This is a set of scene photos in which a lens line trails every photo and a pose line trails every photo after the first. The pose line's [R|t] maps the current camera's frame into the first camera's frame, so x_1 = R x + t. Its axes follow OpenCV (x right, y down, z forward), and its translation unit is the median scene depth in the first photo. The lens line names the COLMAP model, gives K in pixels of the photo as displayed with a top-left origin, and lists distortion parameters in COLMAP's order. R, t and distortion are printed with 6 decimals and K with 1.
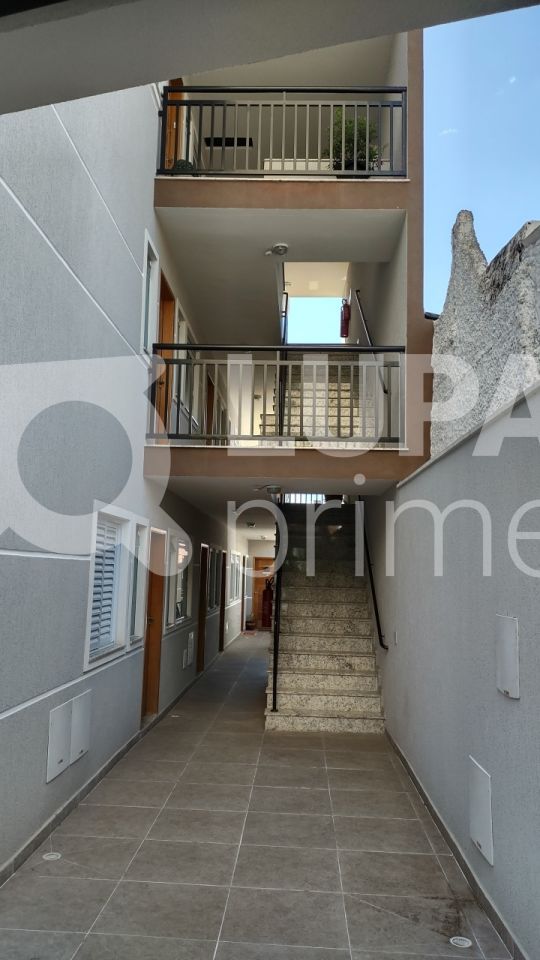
lens RADIAL K [[691.9, 0, 270.0], [0, 691.9, 480.0], [0, 0, 1]] dist [0.133501, -0.264817]
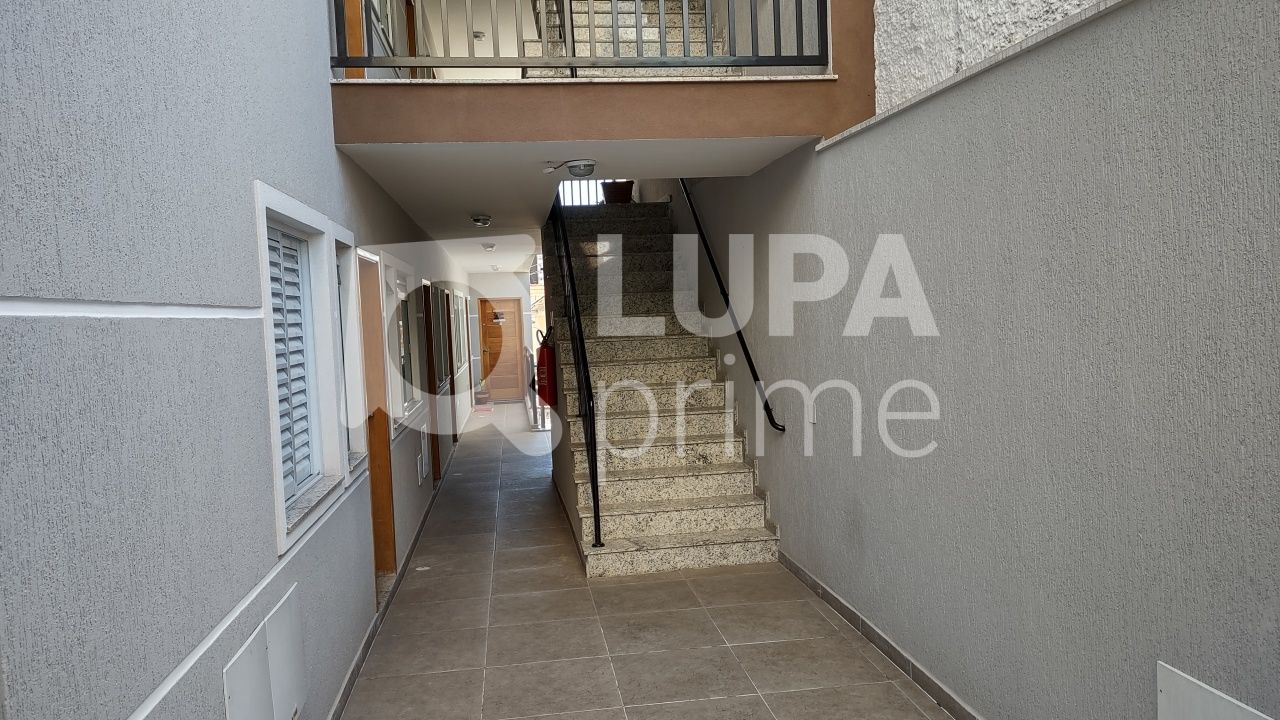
lens RADIAL K [[922.5, 0, 640.0], [0, 922.5, 360.0], [0, 0, 1]] dist [0.133501, -0.264817]
pose [[0.981323, -0.076602, 0.176456, -0.088600], [0.043328, 0.981740, 0.185228, 0.028388], [-0.187422, -0.174123, 0.966723, 0.256545]]
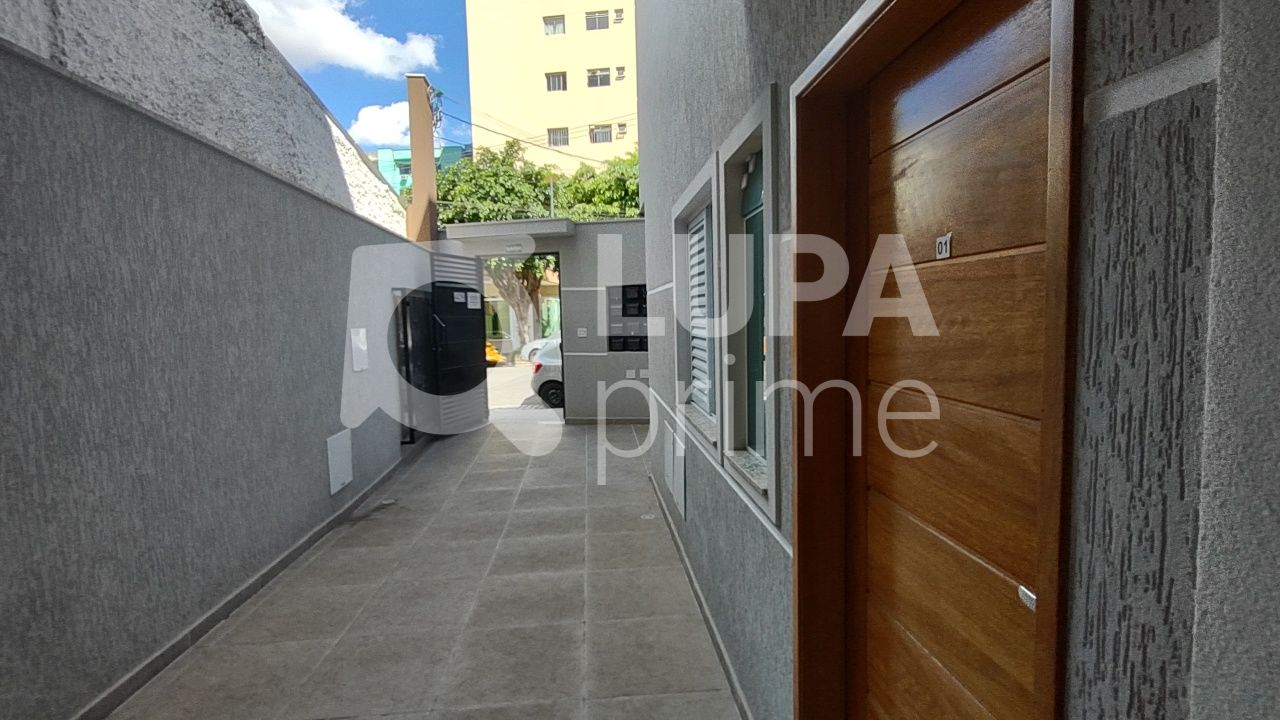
lens RADIAL K [[571.0, 0, 640.0], [0, 571.0, 360.0], [0, 0, 1]] dist [-0.002861, -0.000549]
pose [[-0.991351, 0.009405, -0.130903, -0.087173], [0.015943, 0.998672, -0.048986, 0.162445], [0.130268, -0.050649, -0.990184, 1.149732]]
